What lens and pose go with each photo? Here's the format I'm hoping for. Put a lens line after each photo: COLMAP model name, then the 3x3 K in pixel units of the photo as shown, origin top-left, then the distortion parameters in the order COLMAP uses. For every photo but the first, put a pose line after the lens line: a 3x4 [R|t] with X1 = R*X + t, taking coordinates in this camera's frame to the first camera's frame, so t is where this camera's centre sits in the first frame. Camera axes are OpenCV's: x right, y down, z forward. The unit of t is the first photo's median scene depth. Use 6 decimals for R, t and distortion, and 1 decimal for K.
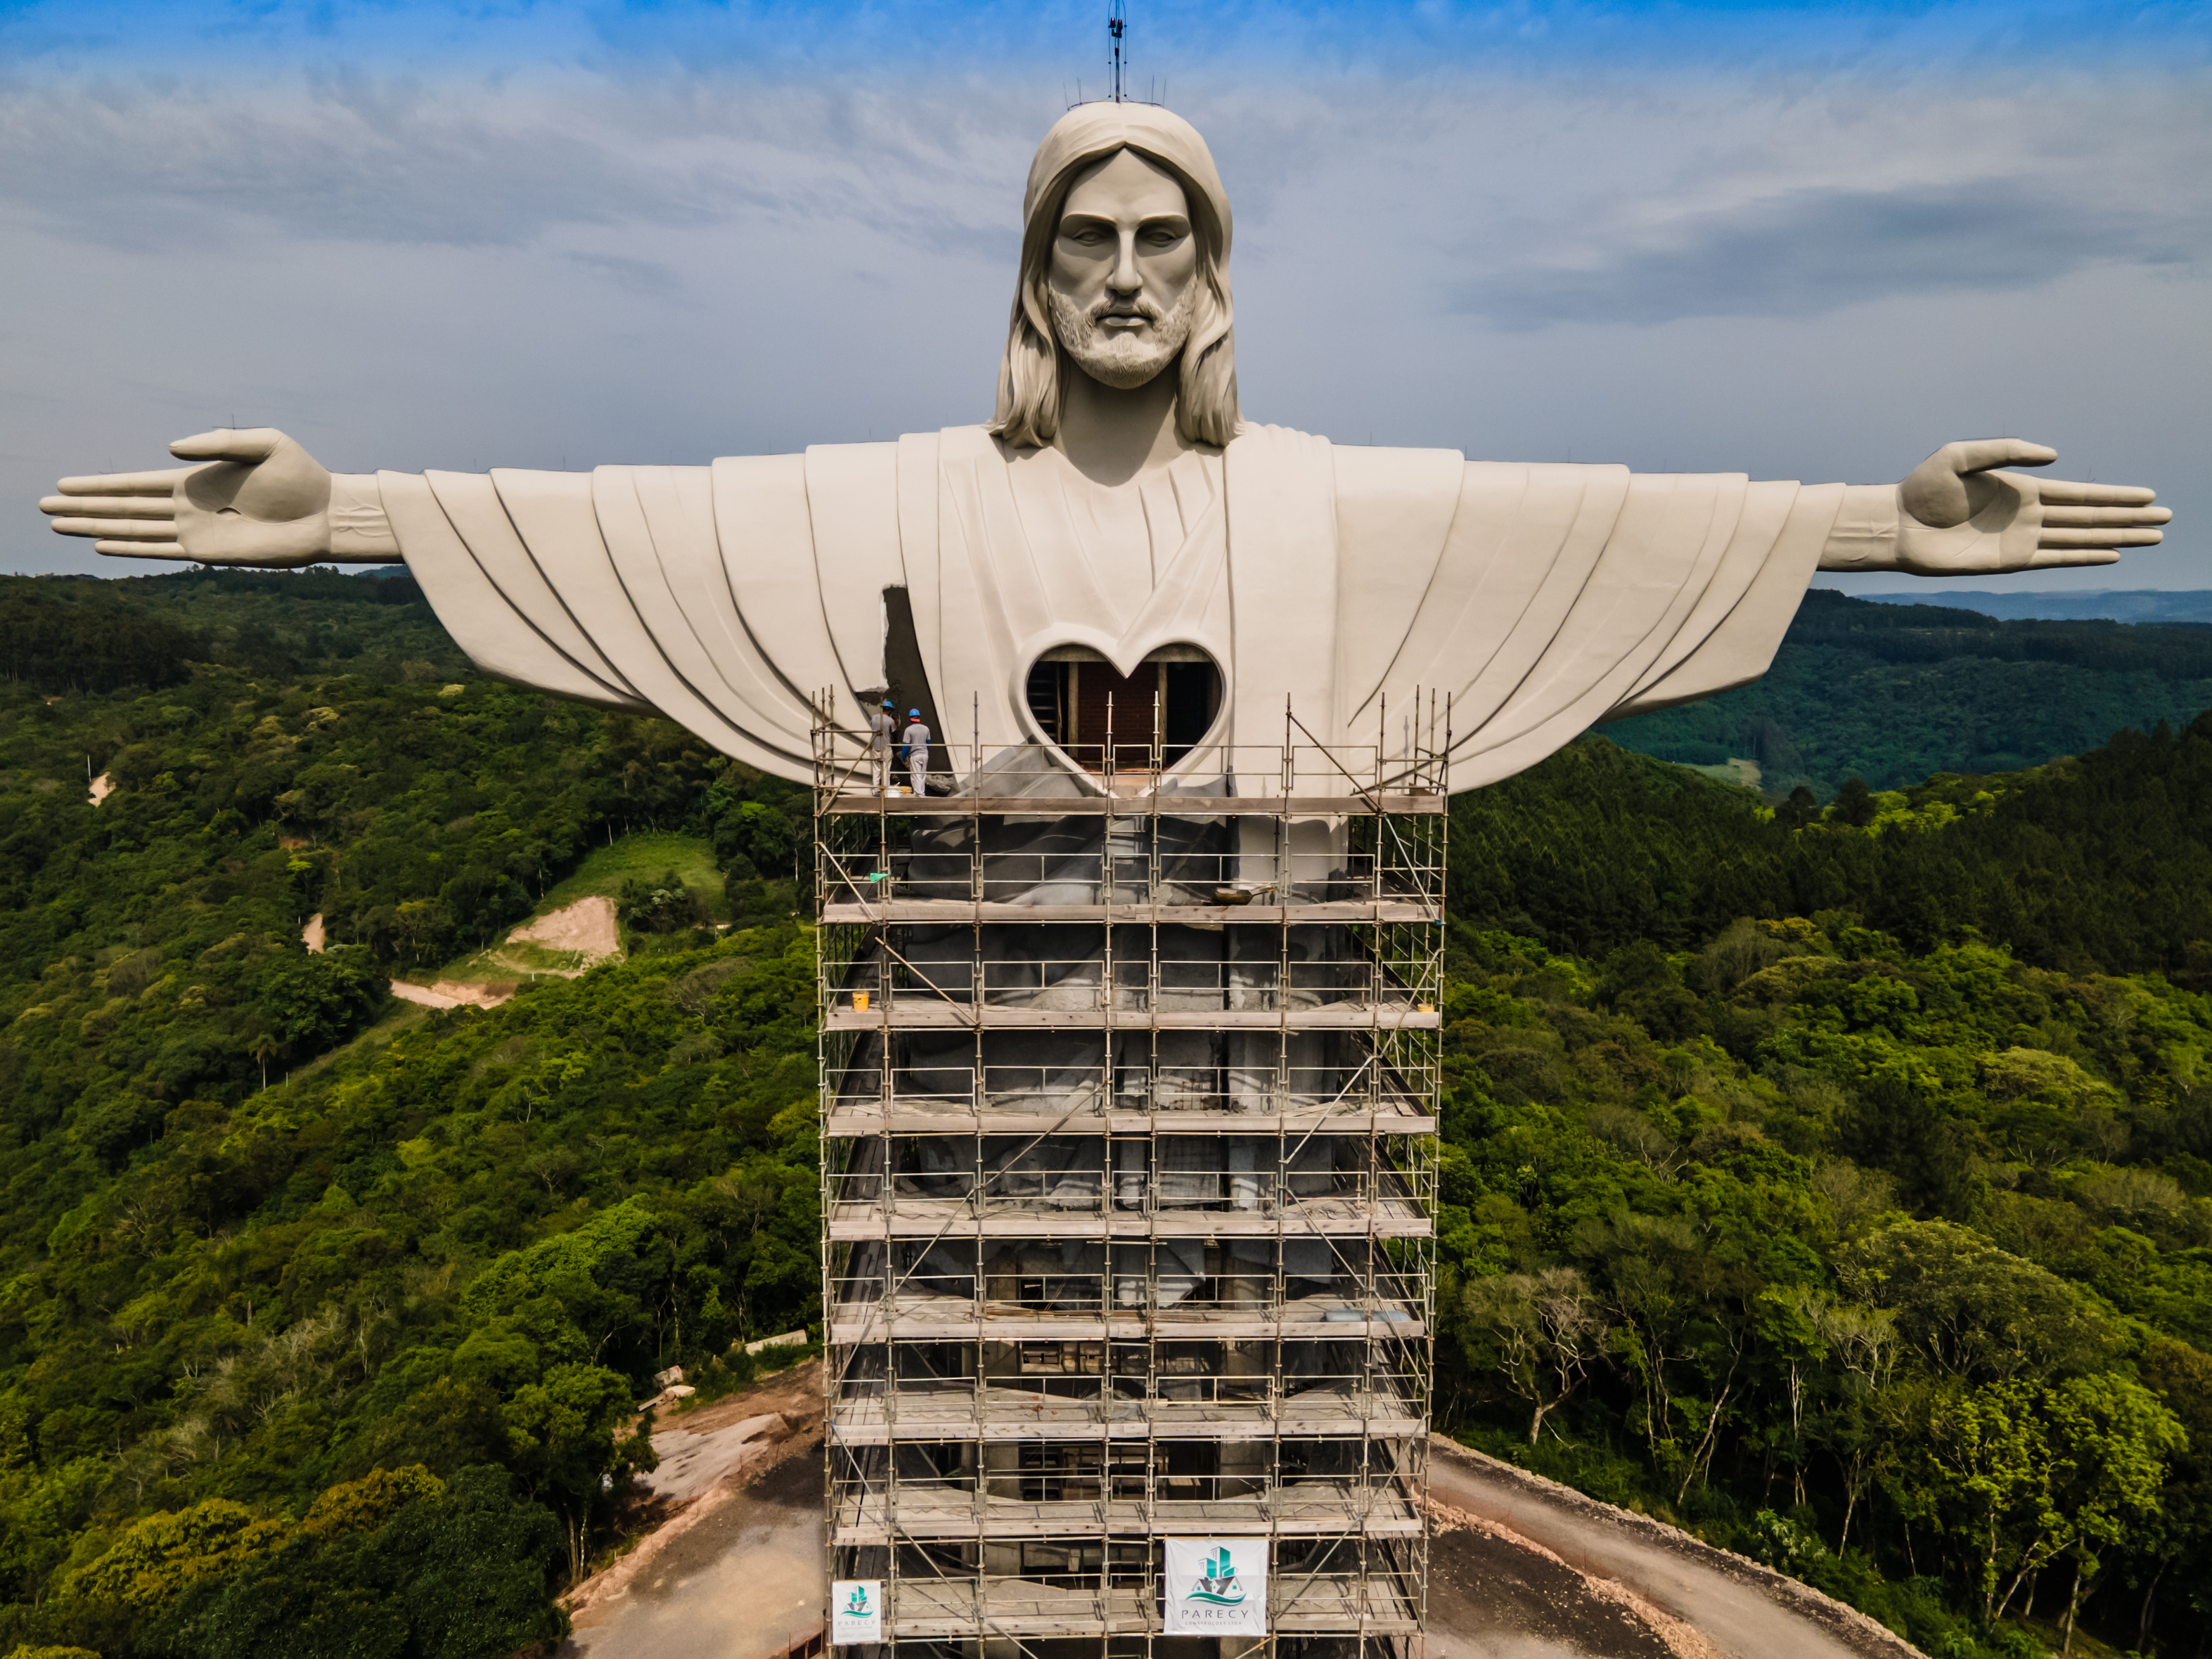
lens RADIAL K [[1603.4, 0, 1120.6], [0, 1603.4, 829.1], [0, 0, 1]] dist [0.013871, 0.021915]
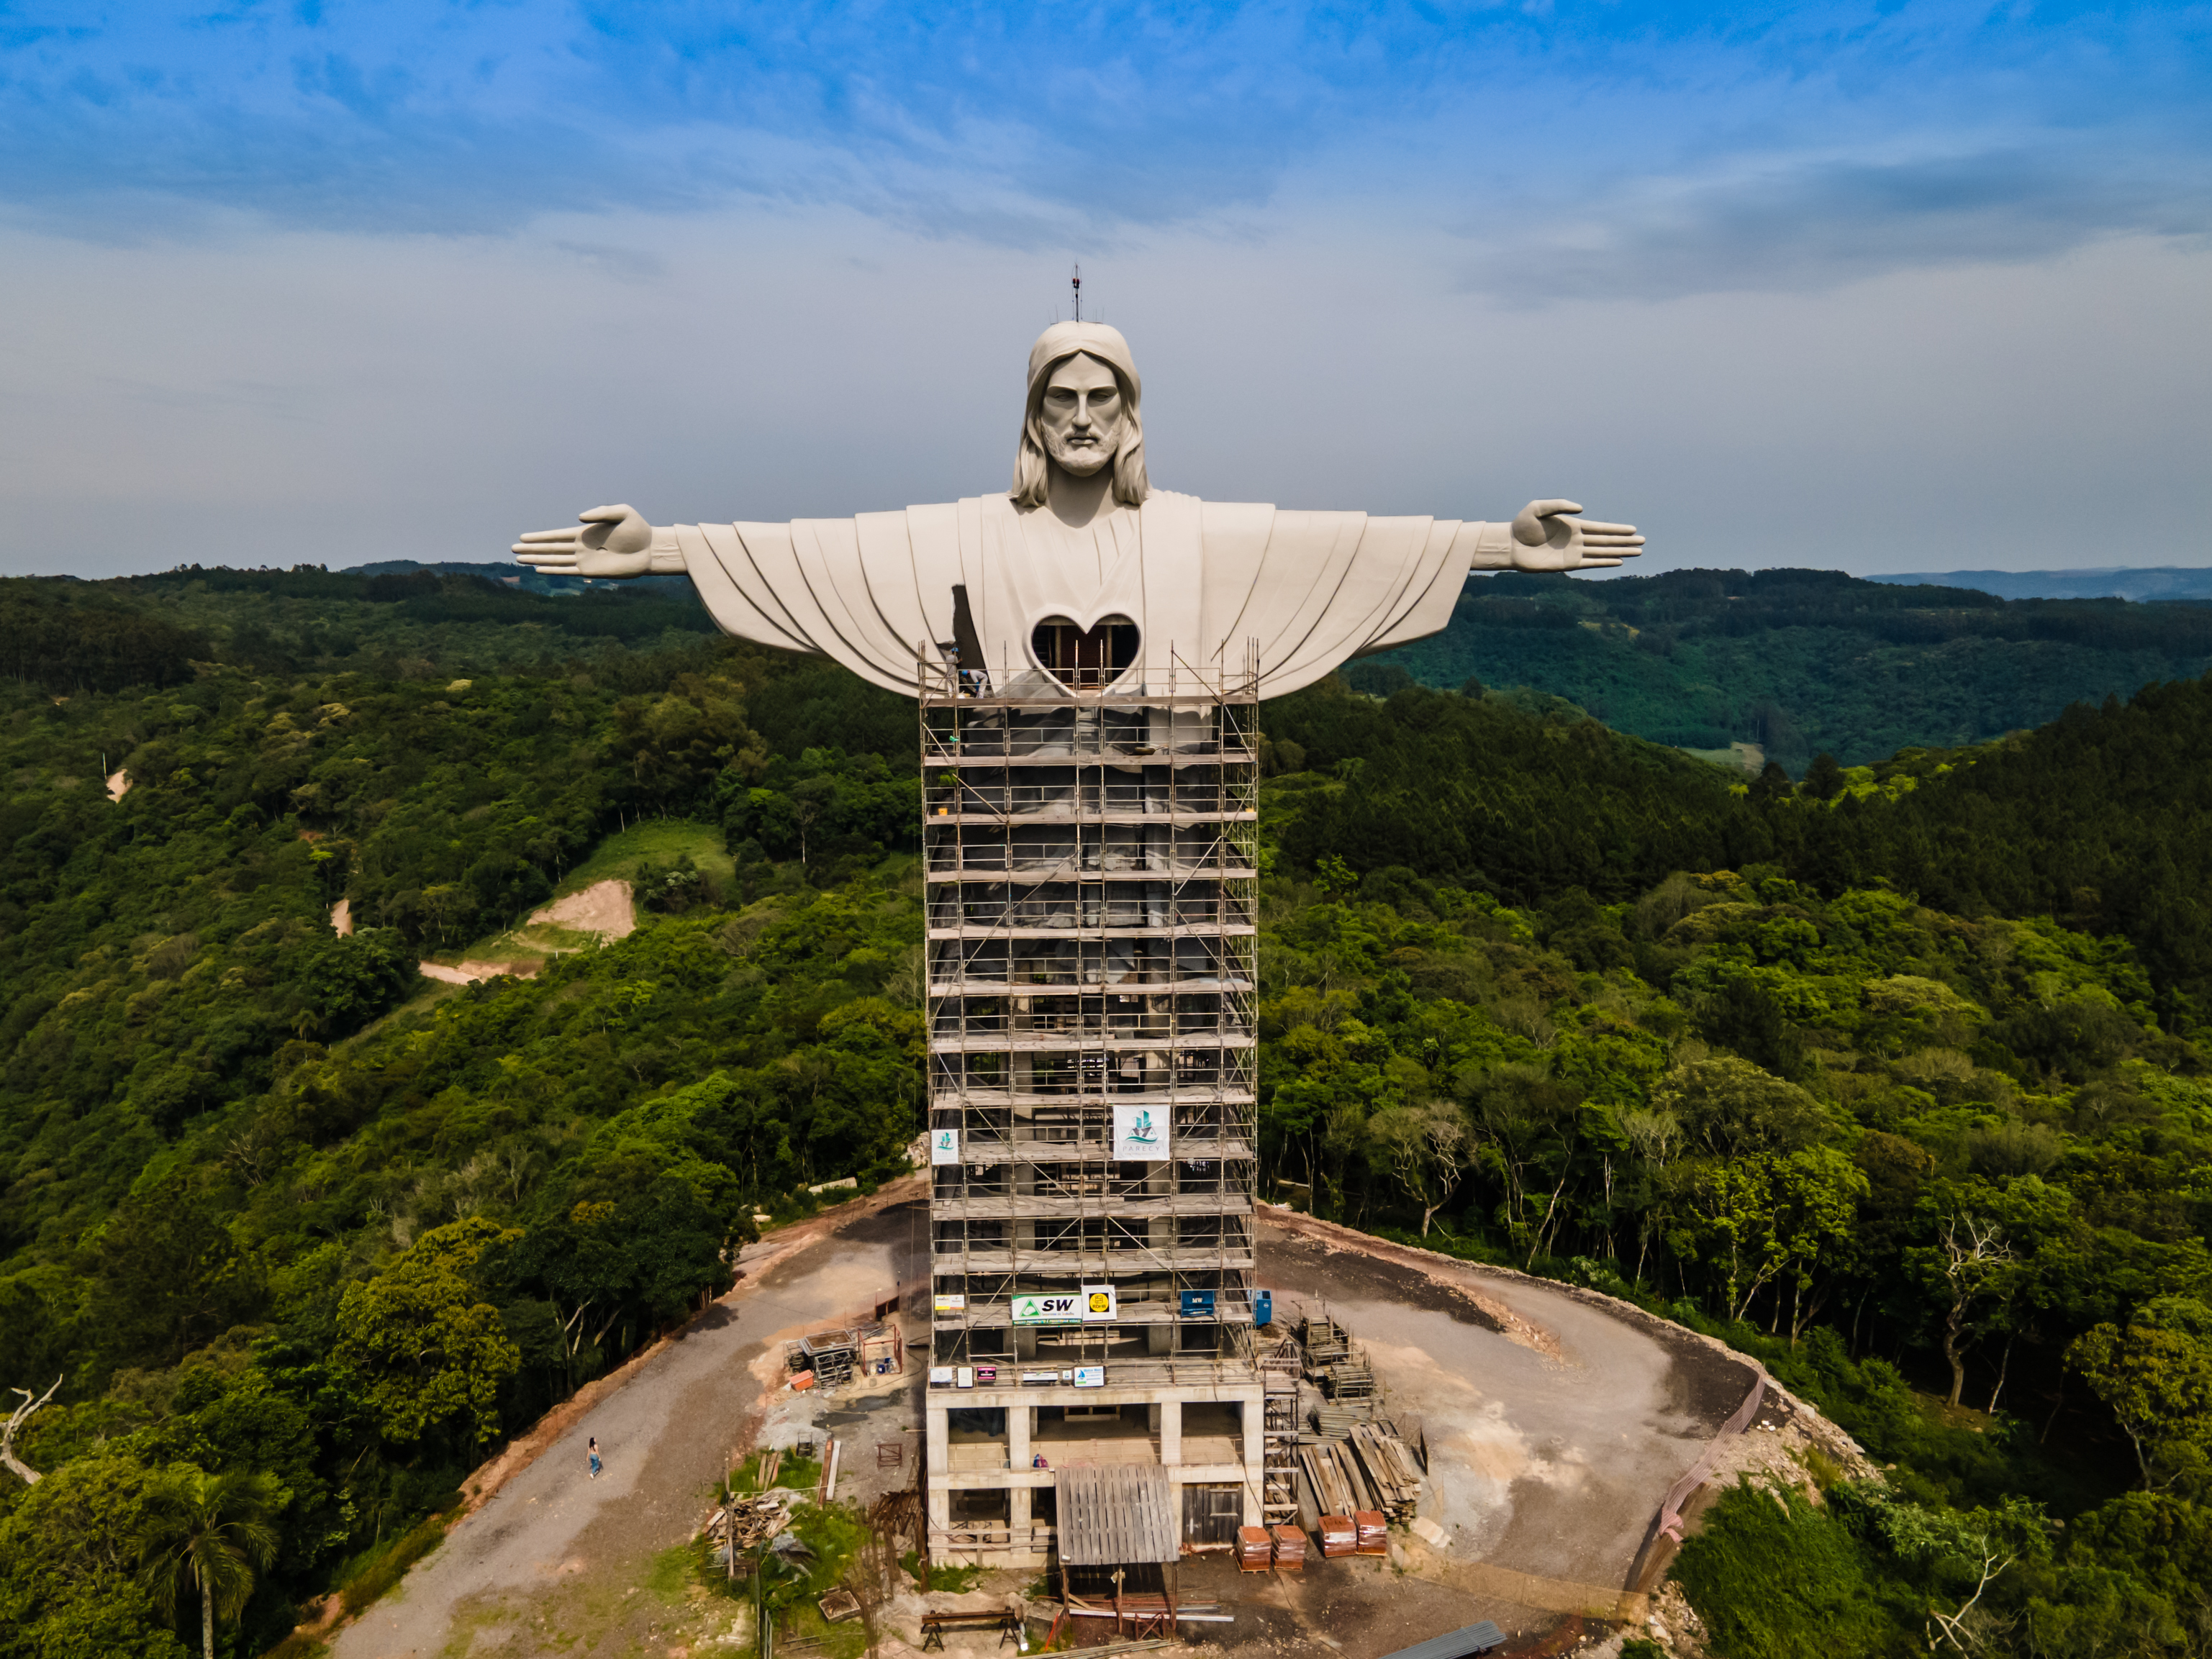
lens RADIAL K [[1603.4, 0, 1119.9], [0, 1603.4, 828.2], [0, 0, 1]] dist [0.013871, 0.021915]
pose [[0.999934, -0.011426, 0.001280, 0.016599], [0.011418, 0.999917, 0.006046, 0.052588], [-0.001349, -0.006031, 0.999981, -0.372388]]
